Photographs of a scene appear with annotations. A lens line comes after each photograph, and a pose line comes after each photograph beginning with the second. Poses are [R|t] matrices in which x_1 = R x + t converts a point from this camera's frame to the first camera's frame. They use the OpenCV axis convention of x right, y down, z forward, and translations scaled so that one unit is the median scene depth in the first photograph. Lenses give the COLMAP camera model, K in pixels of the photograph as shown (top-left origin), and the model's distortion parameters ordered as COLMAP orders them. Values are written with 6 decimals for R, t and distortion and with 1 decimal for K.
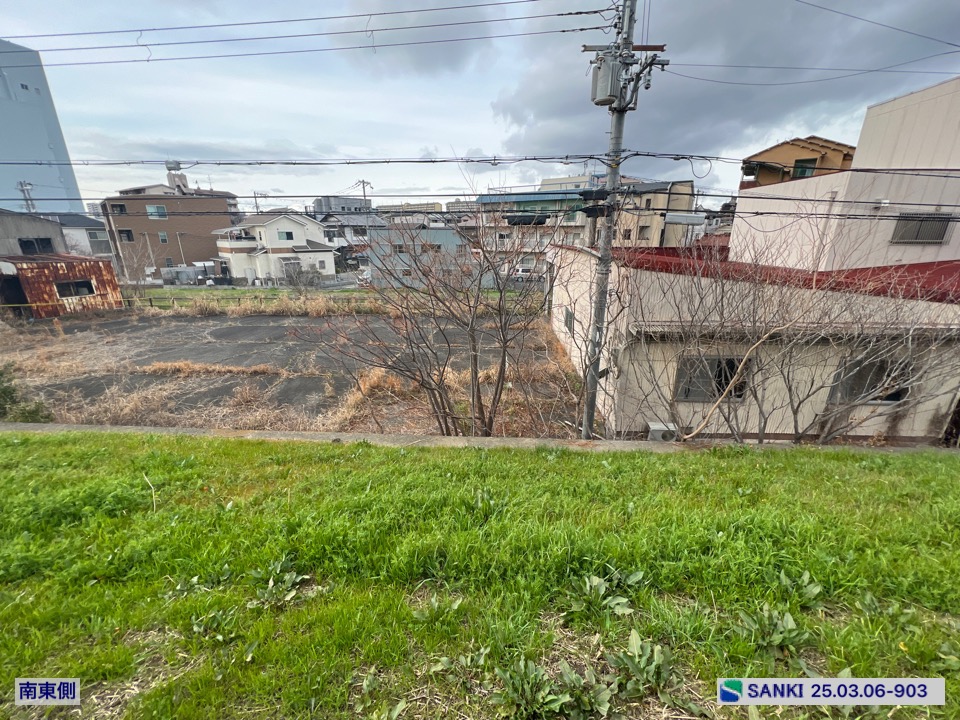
lens RADIAL K [[387.1, 0, 481.1], [0, 387.1, 360.6], [0, 0, 1]] dist [-0.001967, -0.000539]
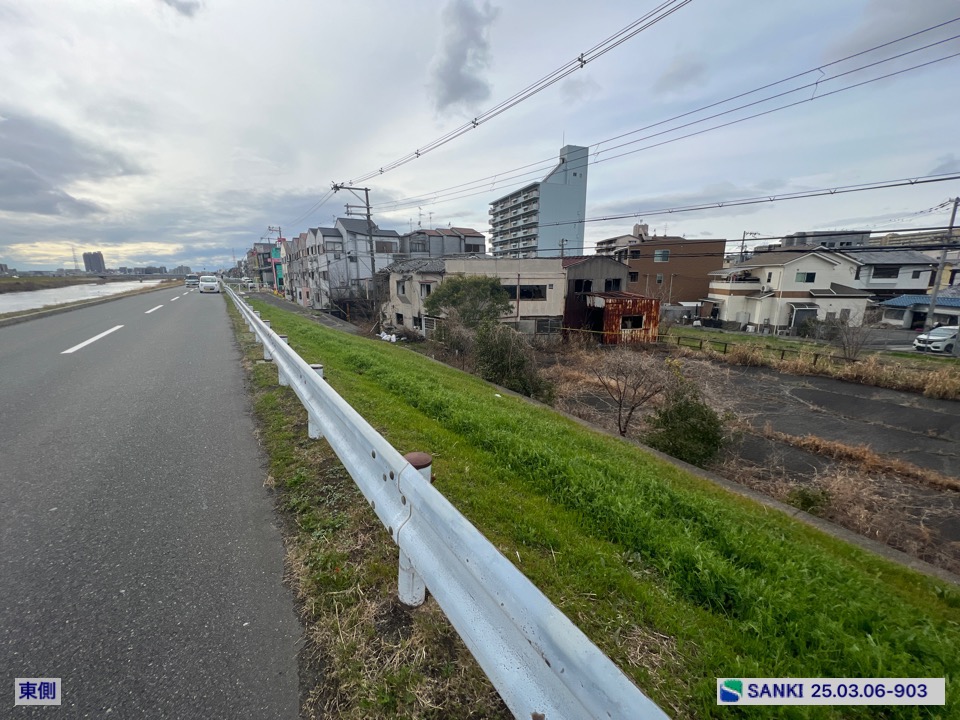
lens RADIAL K [[387.1, 0, 482.6], [0, 387.1, 358.6], [0, 0, 1]] dist [-0.001967, -0.000539]
pose [[0.586052, 0.169622, -0.792320, -0.222437], [-0.251008, 0.967746, 0.021516, 0.001470], [0.770414, 0.186269, 0.609726, -0.006461]]
